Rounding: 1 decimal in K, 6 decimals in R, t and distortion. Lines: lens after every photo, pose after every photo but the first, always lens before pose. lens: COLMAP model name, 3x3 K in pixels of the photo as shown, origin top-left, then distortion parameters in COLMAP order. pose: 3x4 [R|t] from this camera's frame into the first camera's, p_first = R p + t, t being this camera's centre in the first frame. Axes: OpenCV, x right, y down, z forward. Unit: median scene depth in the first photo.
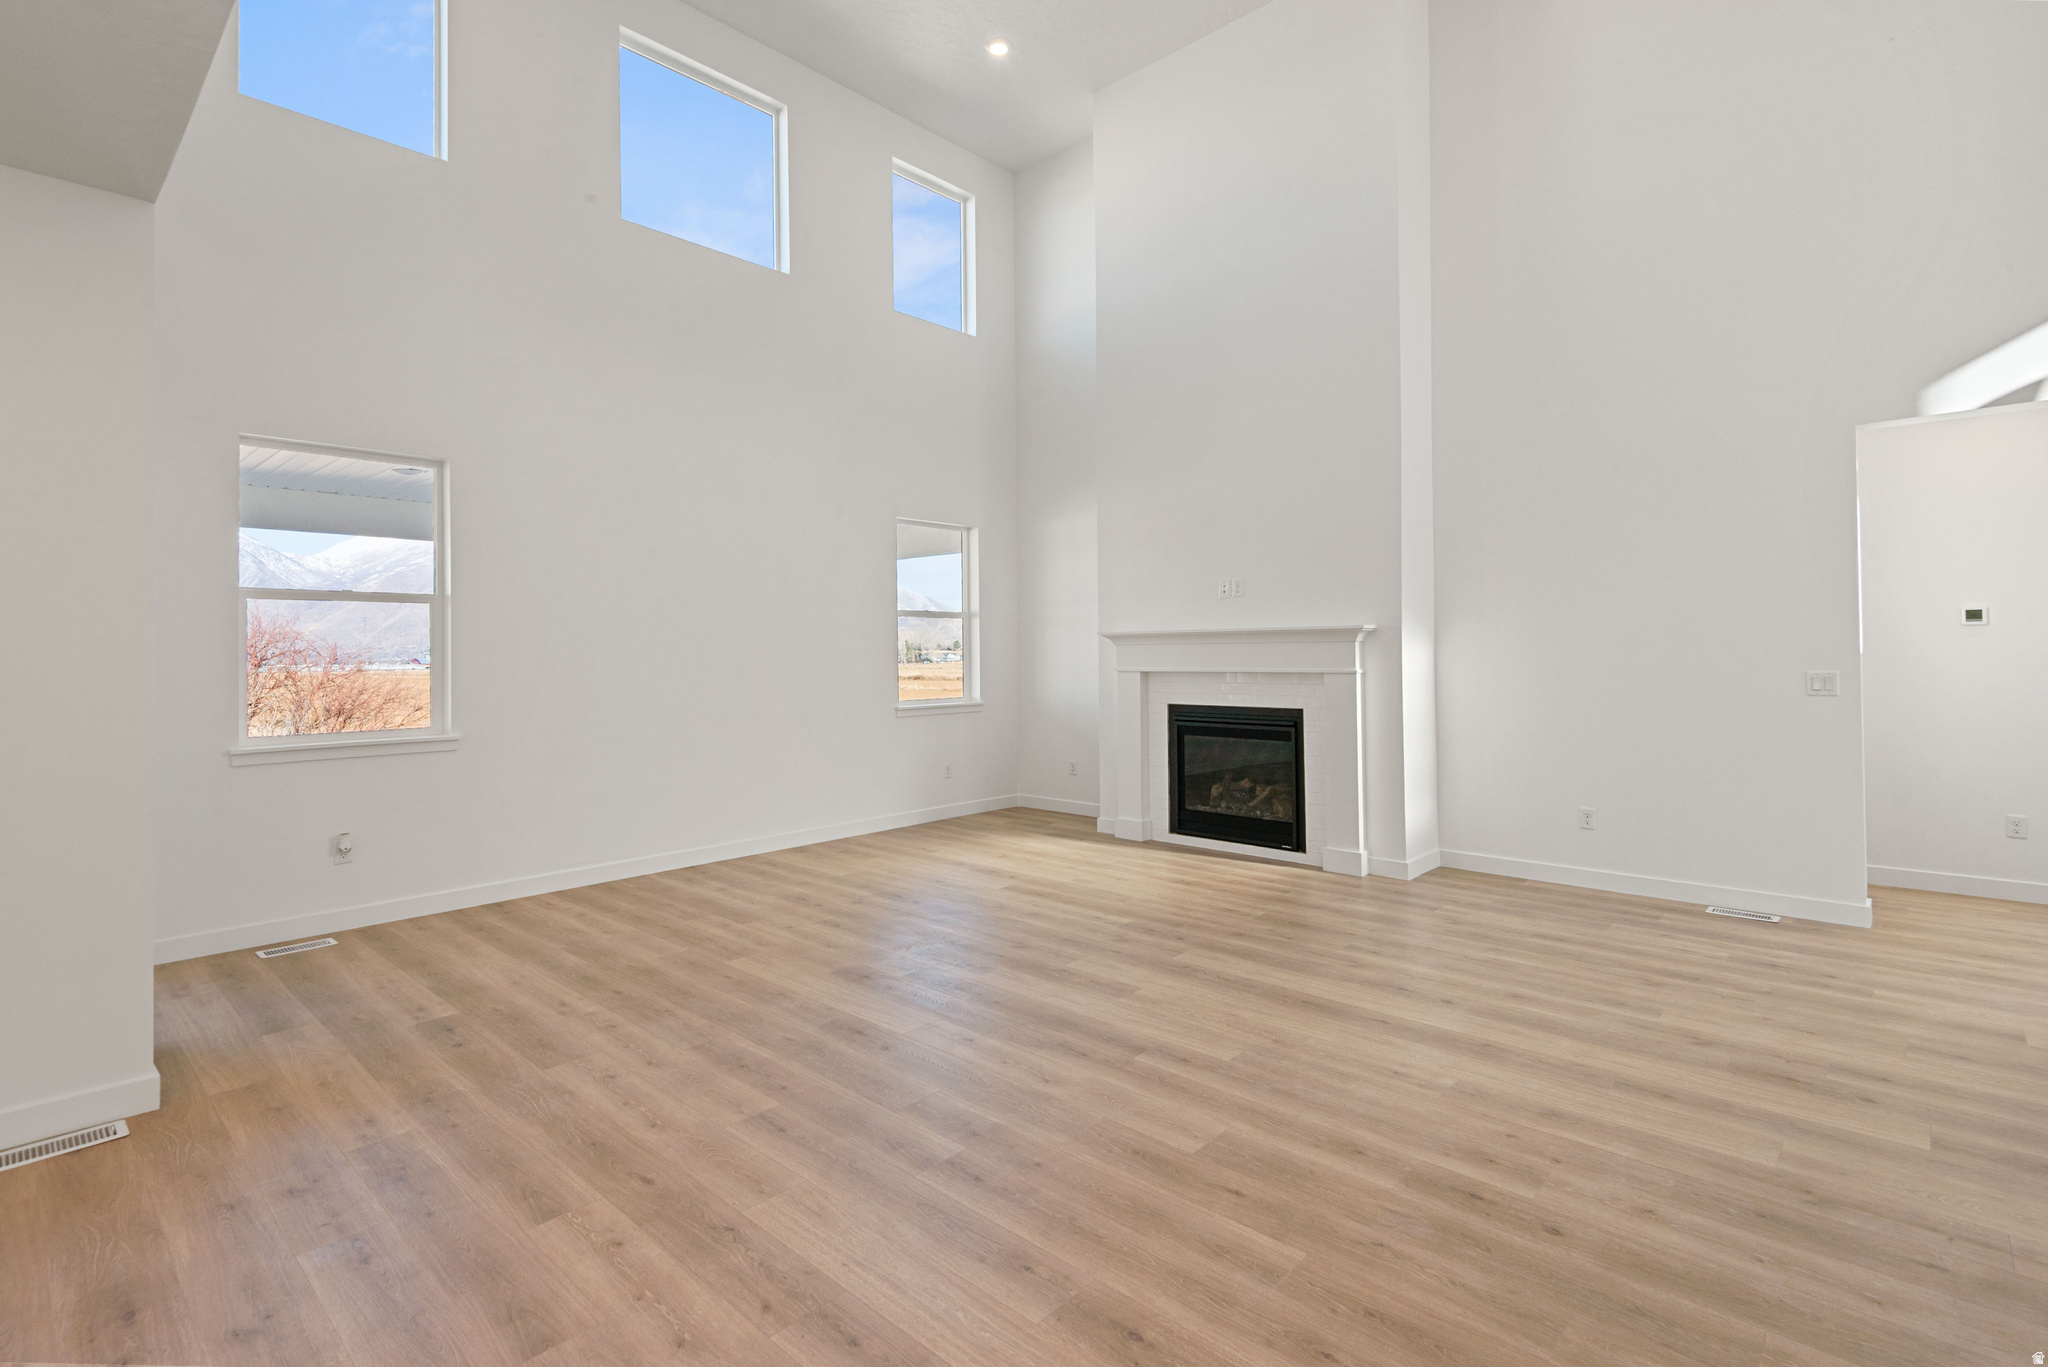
lens RADIAL K [[961.0, 0, 1031.2], [0, 961.0, 664.5], [0, 0, 1]] dist [0.013954, -0.004357]
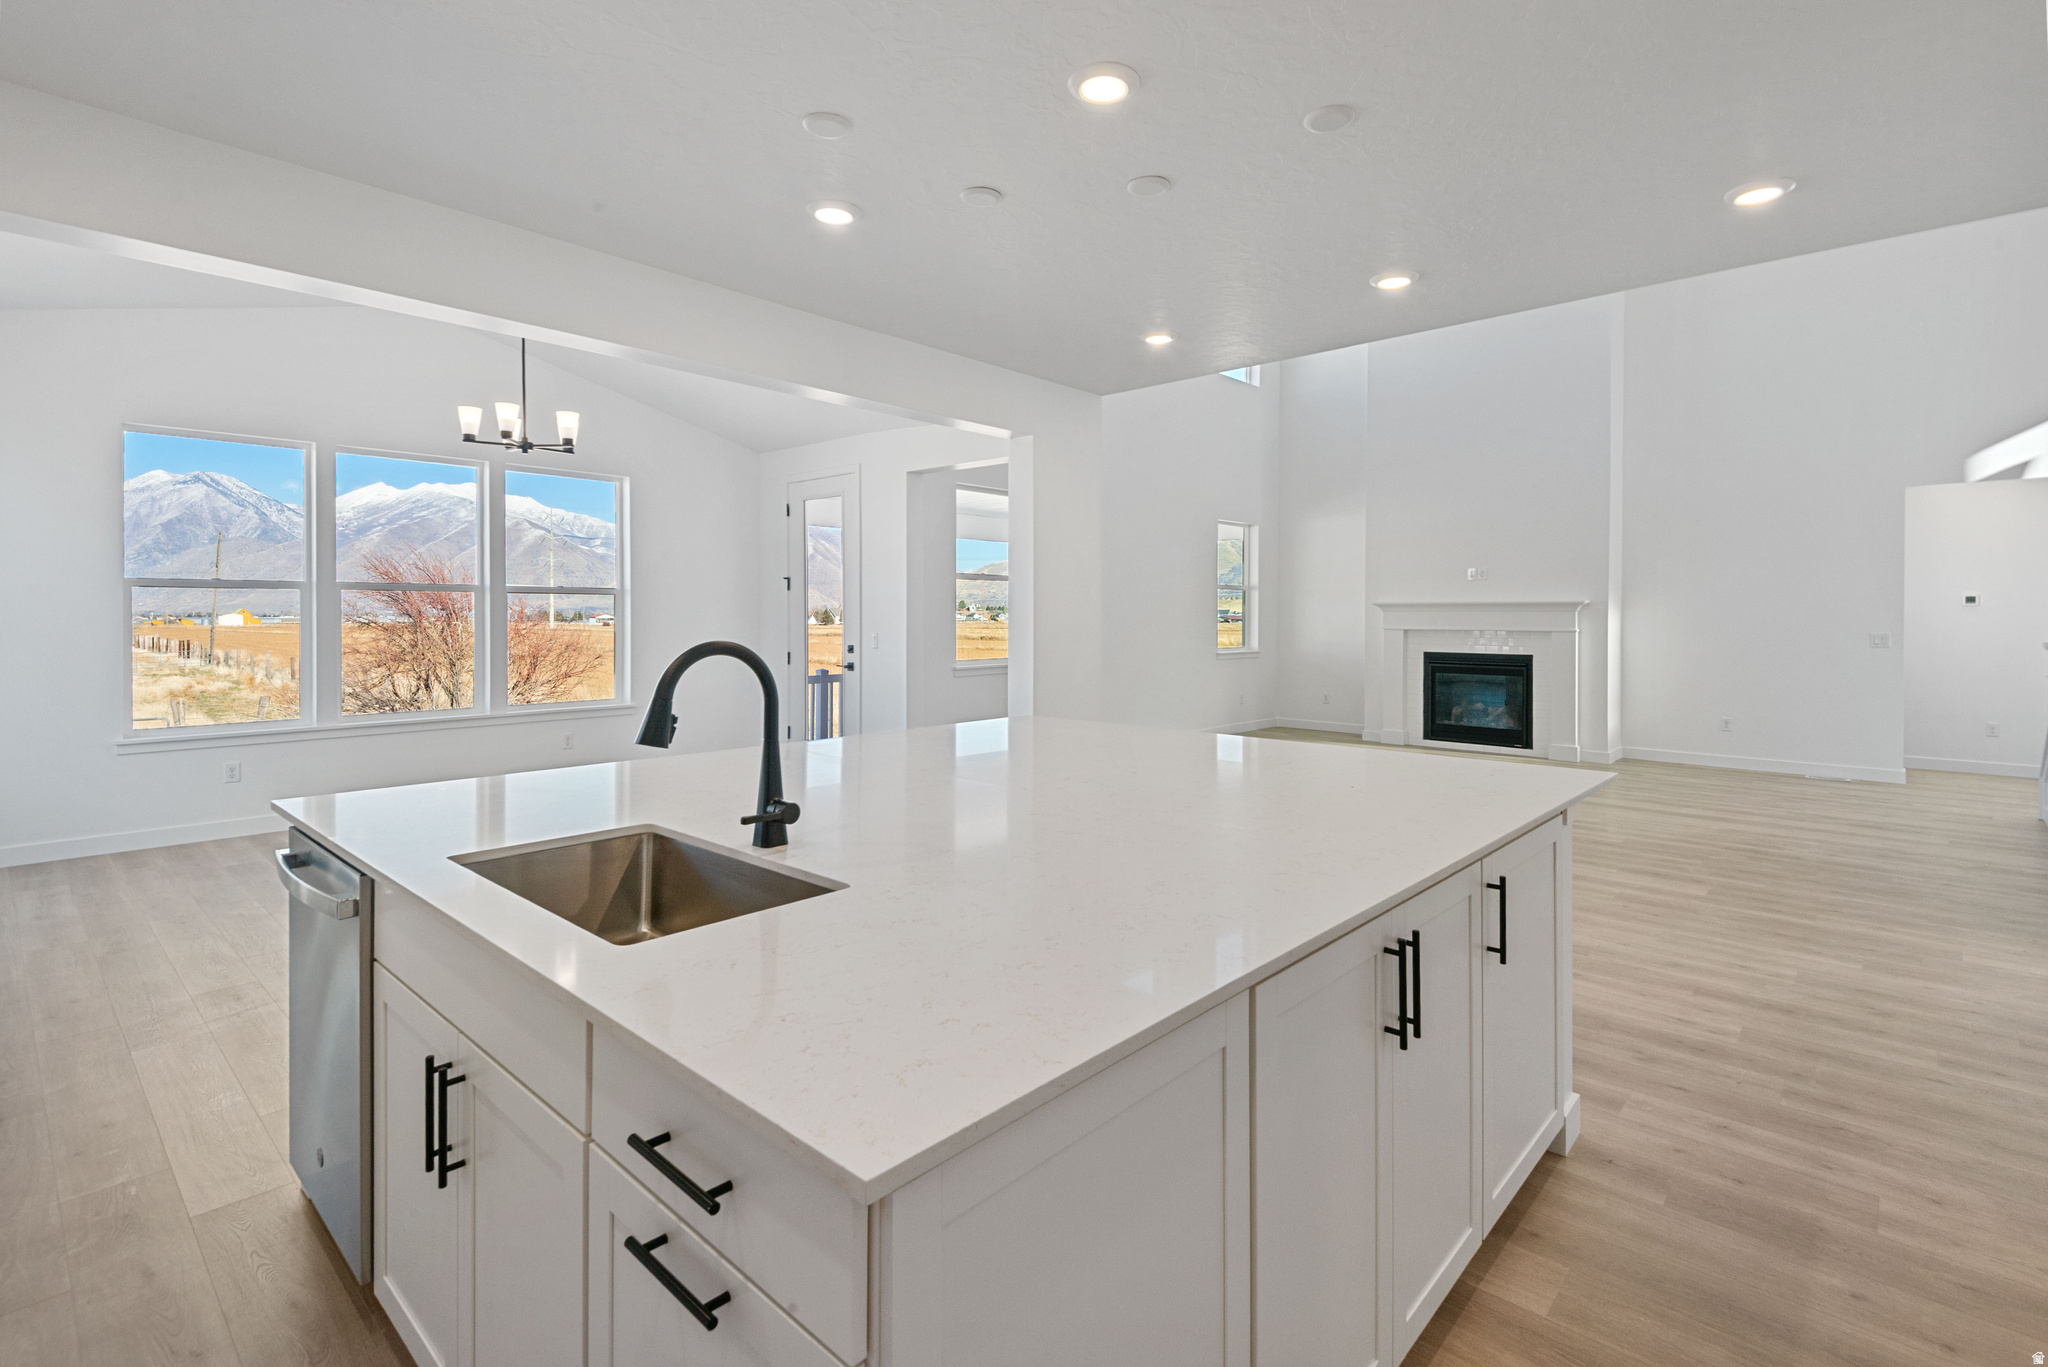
lens RADIAL K [[961.0, 0, 1038.9], [0, 961.0, 634.0], [0, 0, 1]] dist [0.013954, -0.004357]
pose [[0.999909, 0.012886, 0.004004, -0.459068], [-0.012919, 0.999882, 0.008361, 0.009131], [-0.003896, -0.008412, 0.999957, -0.478854]]
